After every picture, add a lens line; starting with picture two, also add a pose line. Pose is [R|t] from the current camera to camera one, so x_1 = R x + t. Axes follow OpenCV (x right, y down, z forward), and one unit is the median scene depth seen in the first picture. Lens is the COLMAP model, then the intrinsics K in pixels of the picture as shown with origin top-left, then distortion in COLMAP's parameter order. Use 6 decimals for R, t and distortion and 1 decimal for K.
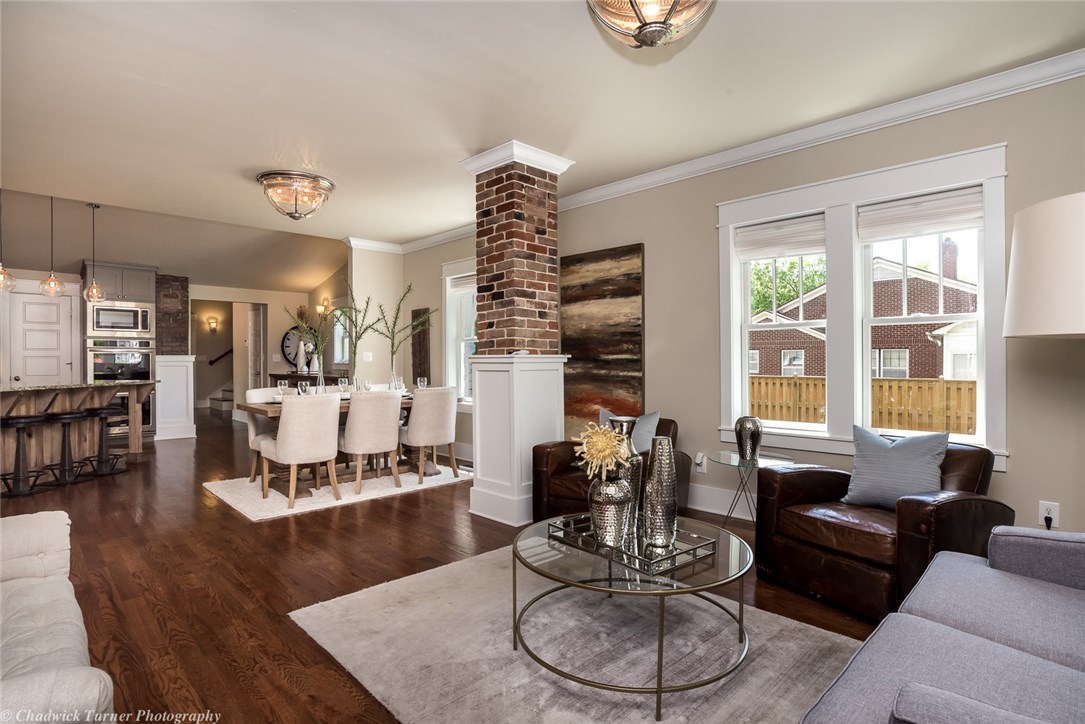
lens RADIAL K [[552.2, 0, 548.1], [0, 552.2, 362.6], [0, 0, 1]] dist [-0.050474, 0.022615]
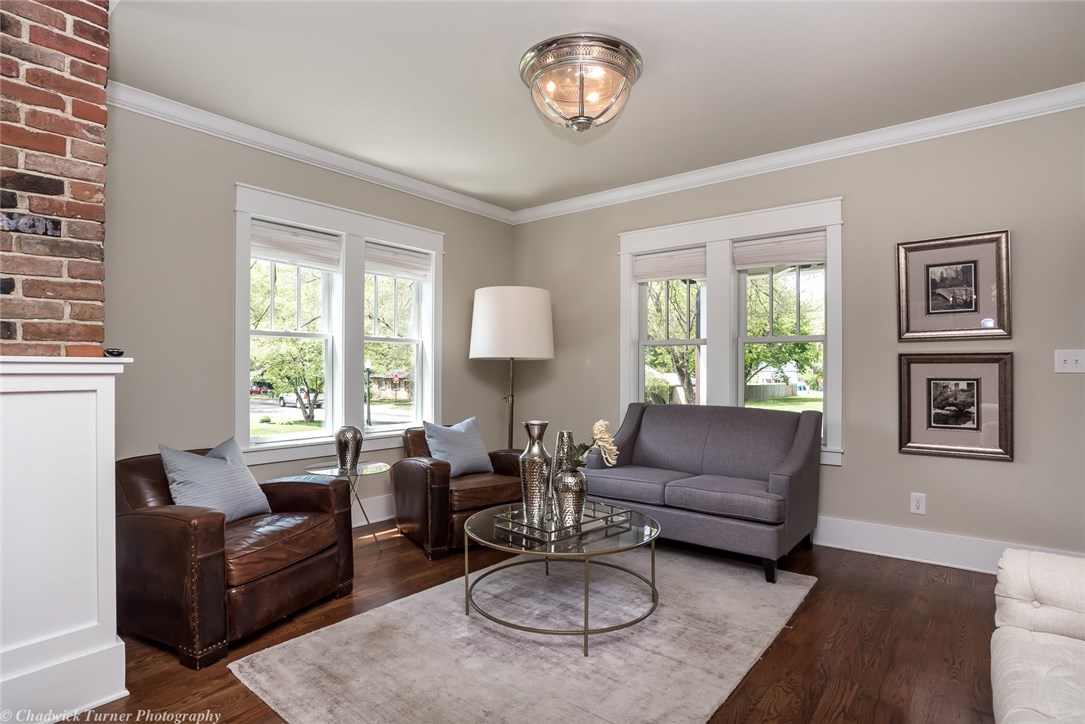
lens RADIAL K [[567.2, 0, 540.2], [0, 567.2, 373.0], [0, 0, 1]] dist [-0.054524, 0.027122]
pose [[-0.108571, -0.001157, 0.994088, -0.595287], [0.000956, 0.999999, 0.001268, -0.000485], [-0.994088, 0.001088, -0.108570, 0.647787]]
